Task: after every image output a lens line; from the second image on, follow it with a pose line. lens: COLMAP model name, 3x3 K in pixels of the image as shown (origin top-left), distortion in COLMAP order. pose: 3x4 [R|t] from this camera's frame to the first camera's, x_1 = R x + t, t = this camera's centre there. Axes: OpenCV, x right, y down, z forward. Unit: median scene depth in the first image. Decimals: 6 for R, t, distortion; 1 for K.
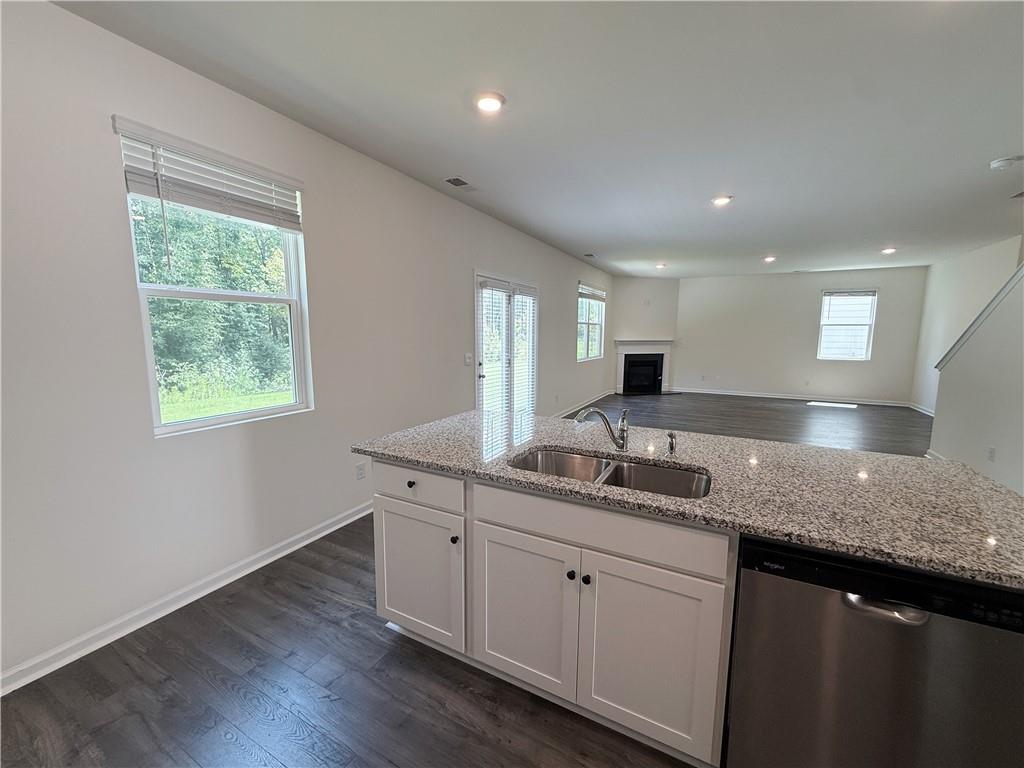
lens RADIAL K [[409.1, 0, 509.3], [0, 409.1, 385.5], [0, 0, 1]] dist [-0.000305, 0.000018]
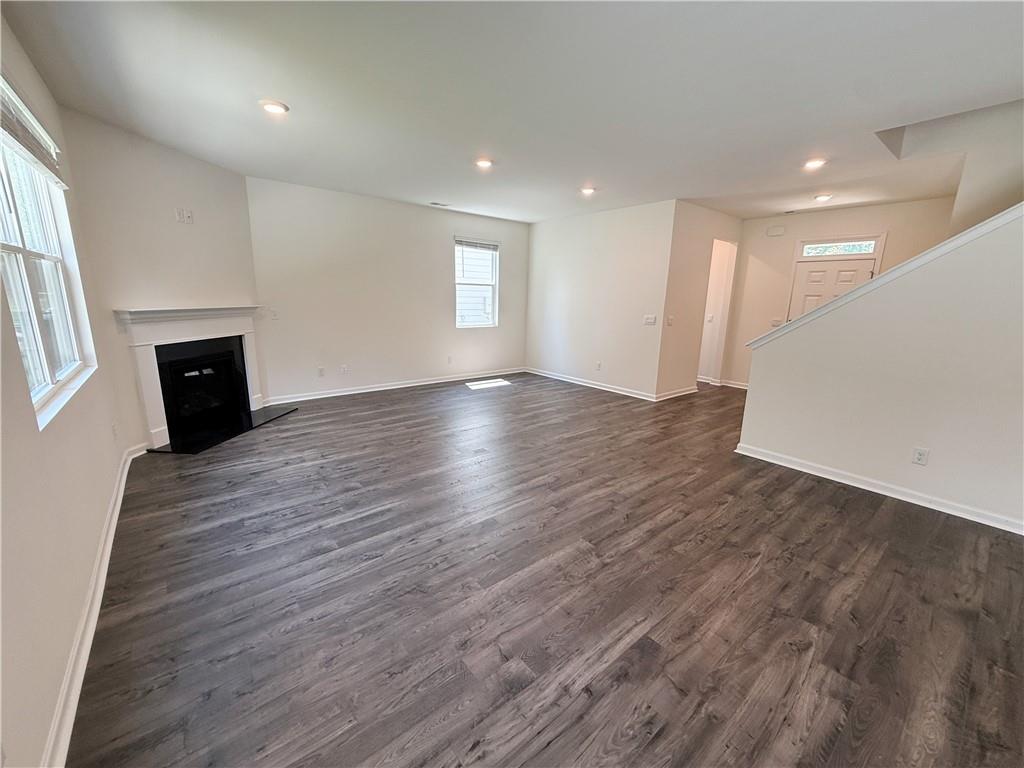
lens RADIAL K [[409.1, 0, 509.3], [0, 409.1, 385.5], [0, 0, 1]] dist [-0.000305, 0.000018]
pose [[0.386824, -0.195641, 0.901161, 0.068059], [0.097369, 0.980438, 0.171056, -0.086120], [-0.916999, 0.021577, 0.398306, 0.636605]]
